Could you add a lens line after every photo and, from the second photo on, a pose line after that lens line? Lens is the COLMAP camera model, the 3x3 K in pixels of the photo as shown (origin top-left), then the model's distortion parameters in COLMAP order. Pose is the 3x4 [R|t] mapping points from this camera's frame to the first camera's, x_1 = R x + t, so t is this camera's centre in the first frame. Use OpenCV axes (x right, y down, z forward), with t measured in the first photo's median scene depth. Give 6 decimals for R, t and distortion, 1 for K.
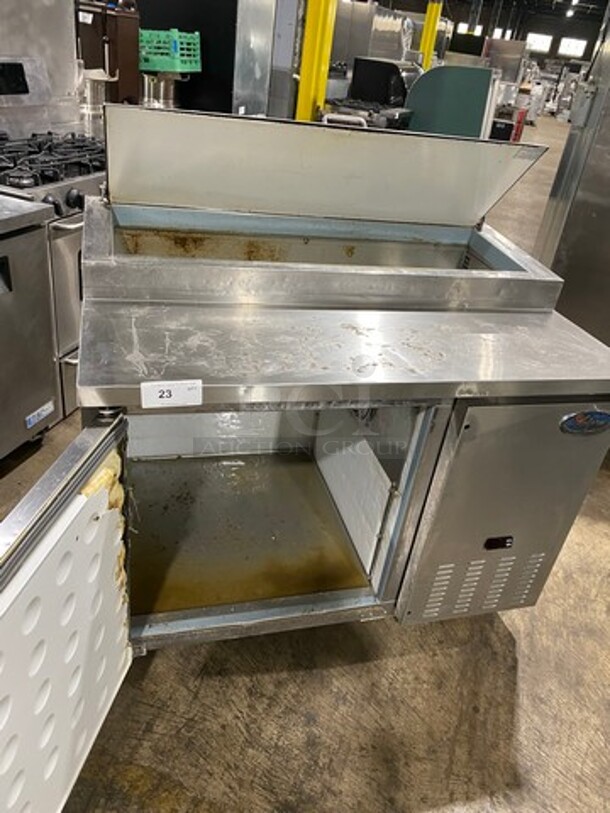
lens RADIAL K [[627.2, 0, 307.9], [0, 627.2, 410.1], [0, 0, 1]] dist [0.003555, 0.007544]
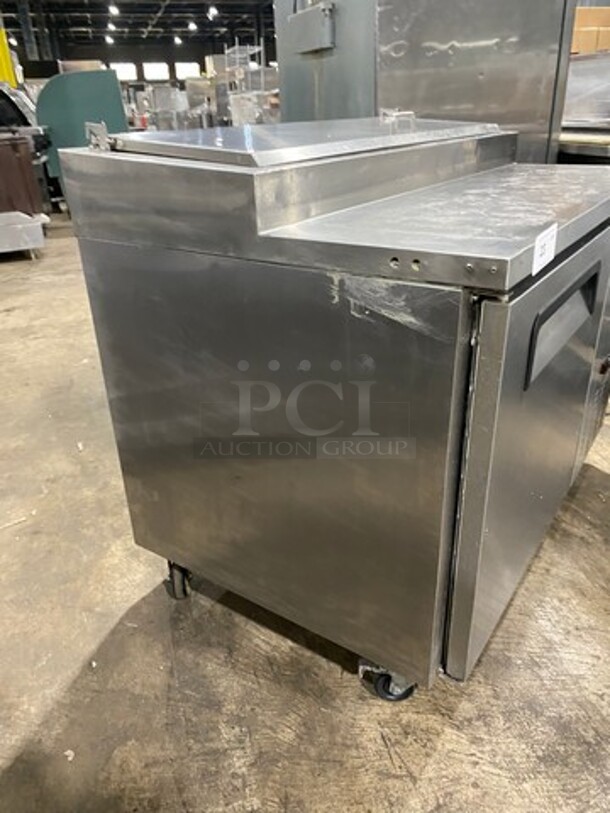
lens RADIAL K [[627.2, 0, 313.3], [0, 627.2, 411.8], [0, 0, 1]] dist [0.003555, 0.007544]
pose [[0.799221, -0.395867, 0.452256, -0.176564], [0.415126, 0.907721, 0.060937, -0.003076], [-0.434645, 0.139041, 0.889804, 0.150770]]
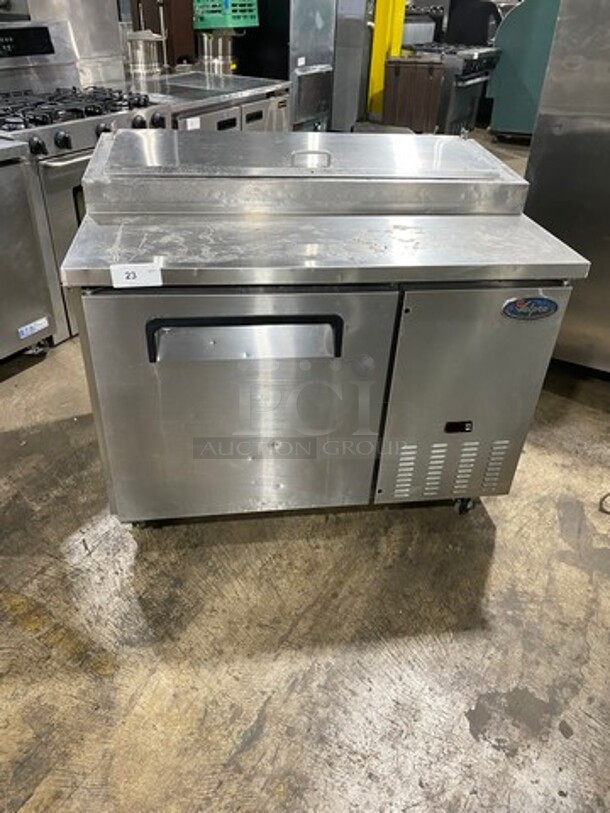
lens RADIAL K [[627.2, 0, 300.5], [0, 627.2, 398.1], [0, 0, 1]] dist [0.003555, 0.007544]
pose [[0.972988, 0.040340, -0.227304, 0.190922], [-0.033108, 0.998820, 0.035541, 0.045964], [0.228469, -0.027056, 0.973175, -0.018188]]
